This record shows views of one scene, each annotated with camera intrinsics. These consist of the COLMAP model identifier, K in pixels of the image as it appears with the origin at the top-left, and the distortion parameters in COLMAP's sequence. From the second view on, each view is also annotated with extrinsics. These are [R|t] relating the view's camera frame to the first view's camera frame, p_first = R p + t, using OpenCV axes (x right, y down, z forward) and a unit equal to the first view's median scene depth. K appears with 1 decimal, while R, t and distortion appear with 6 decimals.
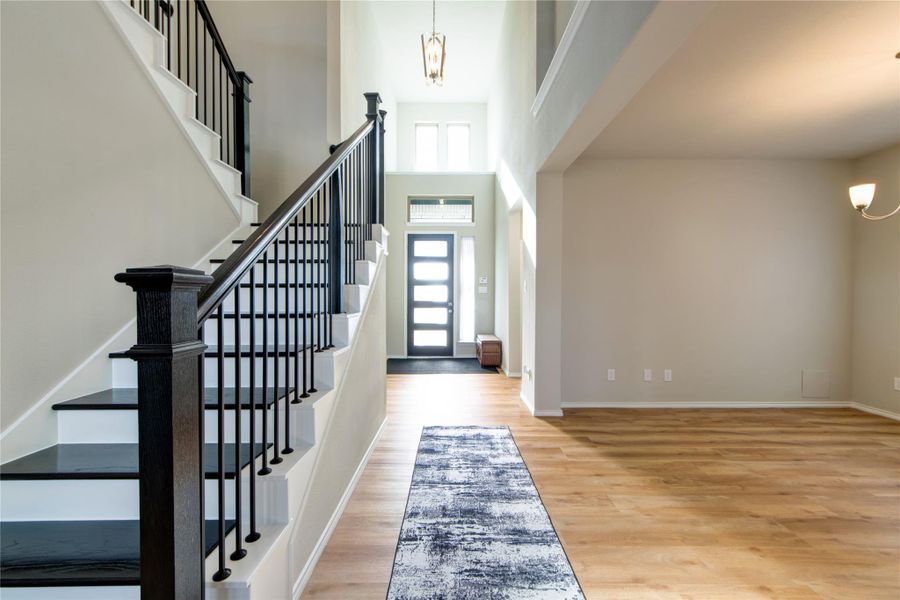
lens RADIAL K [[360.0, 0, 450.0], [0, 360.0, 300.0], [0, 0, 1]] dist [0.000853, 0.000555]
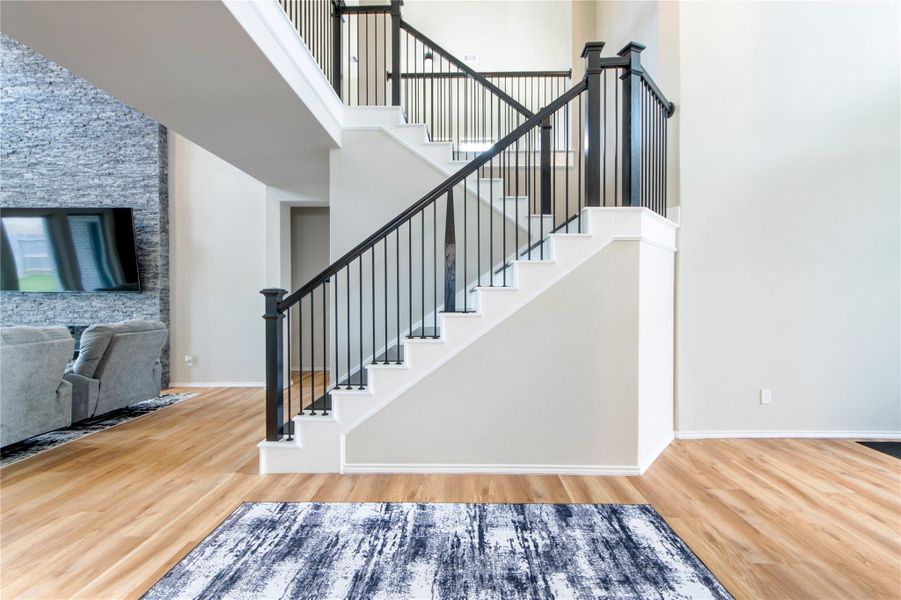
lens RADIAL K [[360.4, 0, 450.5], [0, 360.4, 300.0], [0, 0, 1]] dist [0.000853, 0.000555]
pose [[-0.028125, 0.007971, -0.999573, 0.820407], [-0.009721, 0.999919, 0.008248, -0.012476], [0.999557, 0.009949, -0.028045, 0.968908]]
